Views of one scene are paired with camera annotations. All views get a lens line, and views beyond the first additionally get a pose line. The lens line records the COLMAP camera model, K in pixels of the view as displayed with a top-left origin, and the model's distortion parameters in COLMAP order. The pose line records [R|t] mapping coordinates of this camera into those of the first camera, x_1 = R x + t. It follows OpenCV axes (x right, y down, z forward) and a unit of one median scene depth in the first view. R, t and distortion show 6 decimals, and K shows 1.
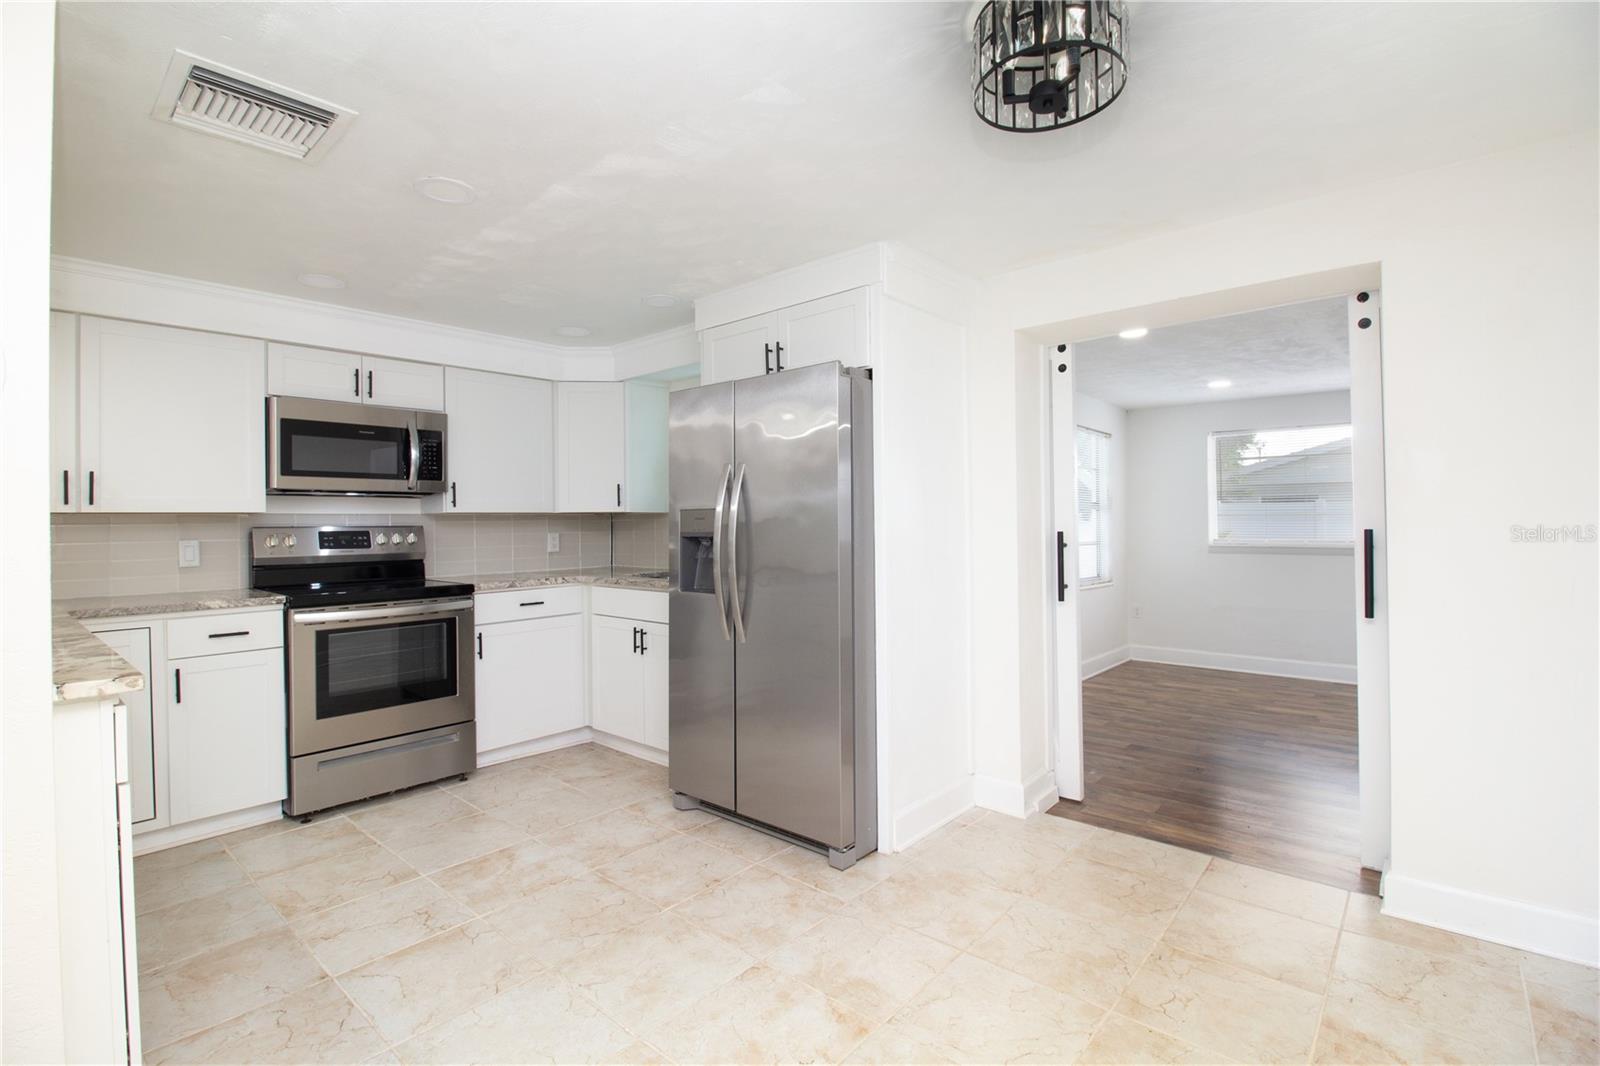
lens RADIAL K [[738.1, 0, 799.1], [0, 738.1, 527.7], [0, 0, 1]] dist [-0.007686, -0.007254]
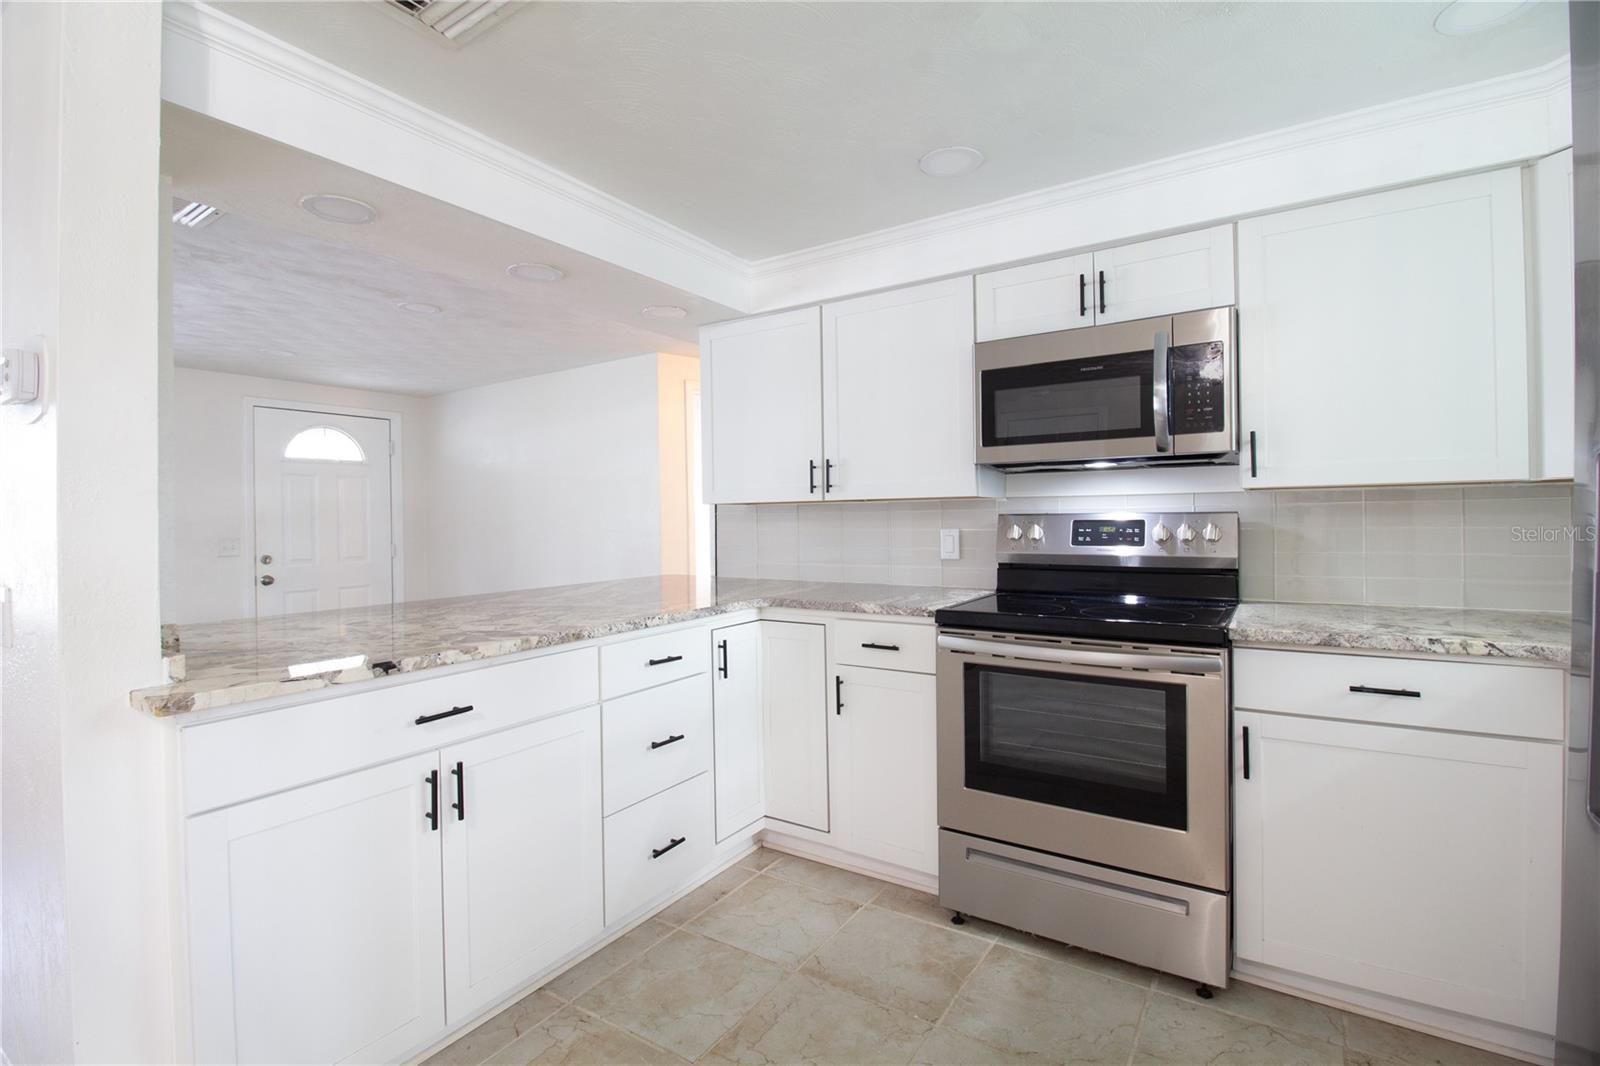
lens RADIAL K [[738.1, 0, 800.0], [0, 738.1, 517.8], [0, 0, 1]] dist [-0.007686, -0.007254]
pose [[0.136716, 0.011698, -0.990541, 0.020744], [0.004541, 0.999912, 0.012435, -0.007436], [0.990600, -0.006198, 0.136650, 0.660594]]
